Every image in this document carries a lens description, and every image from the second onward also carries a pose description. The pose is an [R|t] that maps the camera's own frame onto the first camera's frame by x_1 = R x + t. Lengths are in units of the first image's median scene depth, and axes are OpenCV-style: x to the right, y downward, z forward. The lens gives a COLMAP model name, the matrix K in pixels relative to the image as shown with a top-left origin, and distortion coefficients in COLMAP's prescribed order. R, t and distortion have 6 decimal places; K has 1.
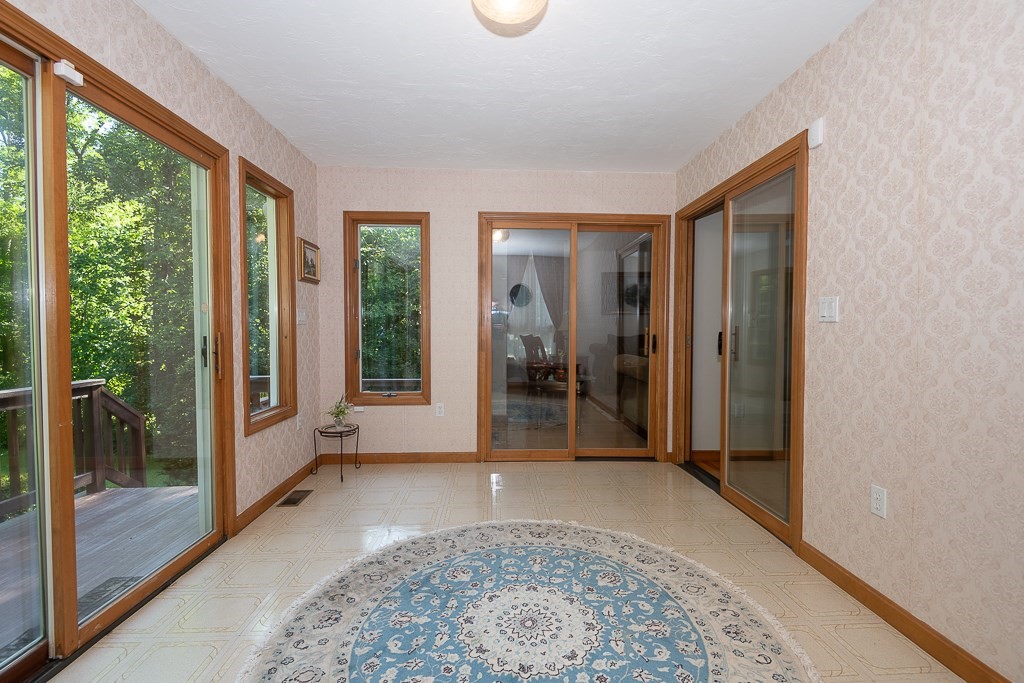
lens RADIAL K [[461.6, 0, 510.9], [0, 461.6, 339.5], [0, 0, 1]] dist [0.021149, -0.013065]
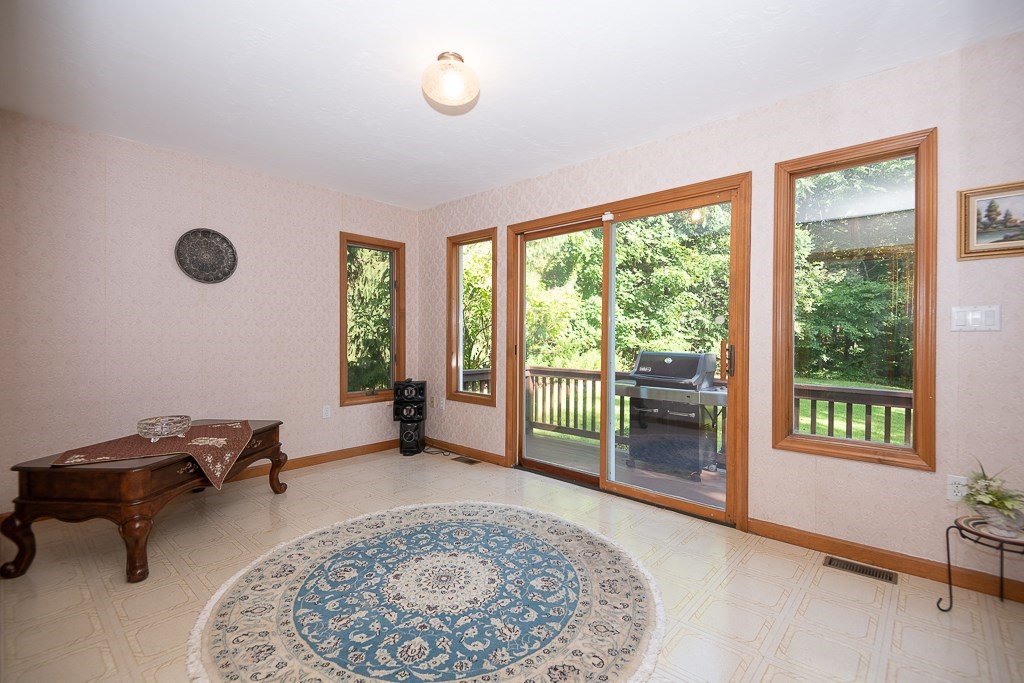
lens RADIAL K [[461.6, 0, 512.1], [0, 461.6, 340.5], [0, 0, 1]] dist [0.021149, -0.013065]
pose [[-0.698141, 0.004793, -0.715944, 0.745710], [-0.023911, 0.999264, 0.030006, -0.049442], [0.715561, 0.038067, -0.697512, 1.865366]]
